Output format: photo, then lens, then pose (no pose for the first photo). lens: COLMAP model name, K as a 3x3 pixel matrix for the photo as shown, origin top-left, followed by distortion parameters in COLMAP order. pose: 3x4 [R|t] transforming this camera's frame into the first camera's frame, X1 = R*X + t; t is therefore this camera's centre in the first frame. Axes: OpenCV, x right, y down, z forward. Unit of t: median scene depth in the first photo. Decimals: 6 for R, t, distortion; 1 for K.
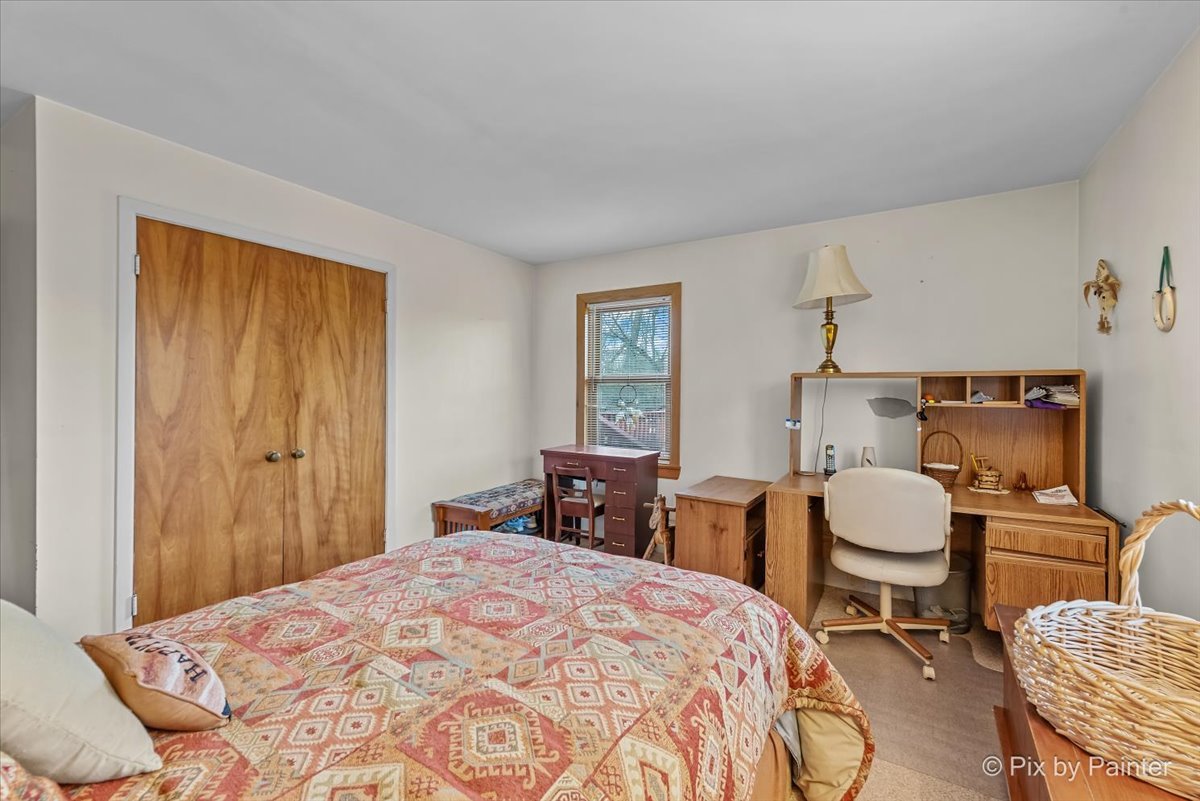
lens RADIAL K [[502.7, 0, 595.9], [0, 502.7, 393.5], [0, 0, 1]] dist [-0.012503, -0.000067]
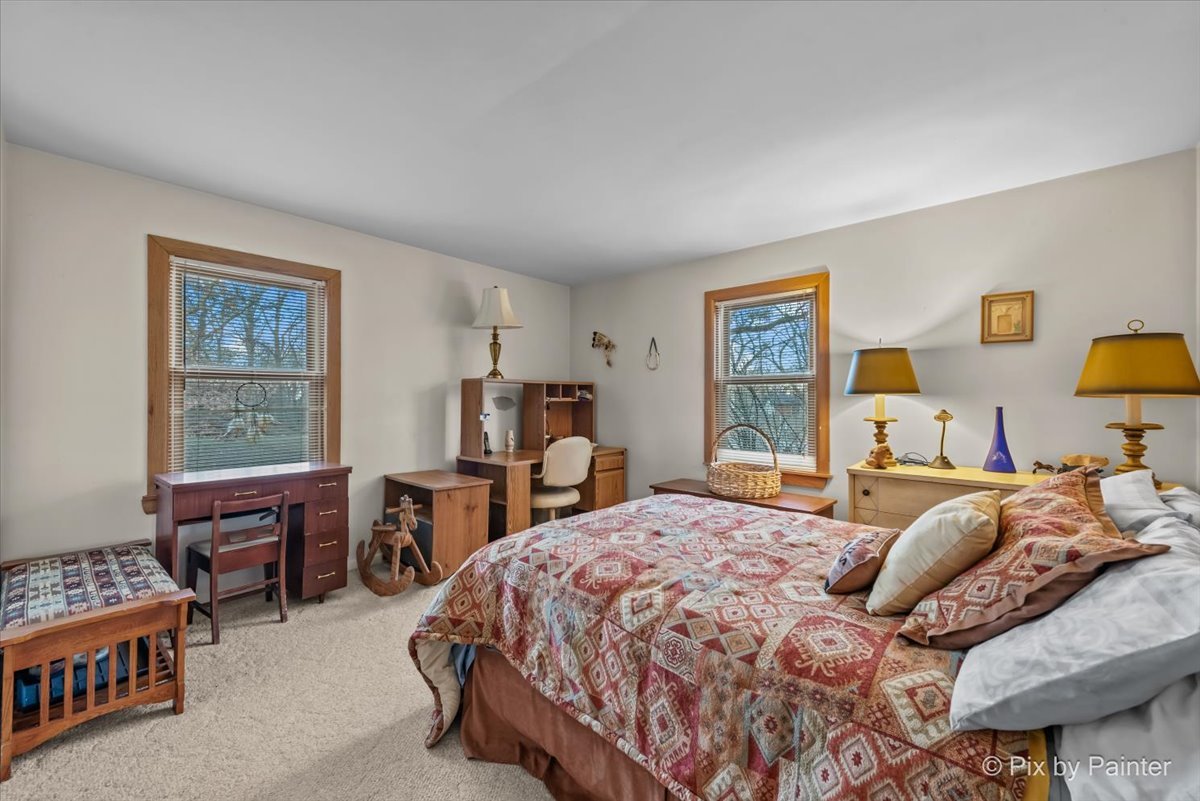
lens RADIAL K [[502.7, 0, 595.9], [0, 502.7, 393.5], [0, 0, 1]] dist [-0.012503, -0.000067]
pose [[0.159793, 0.002017, 0.987148, -0.878596], [0.000344, 0.999998, -0.002099, 0.002304], [-0.987151, 0.000675, 0.159792, 0.523861]]
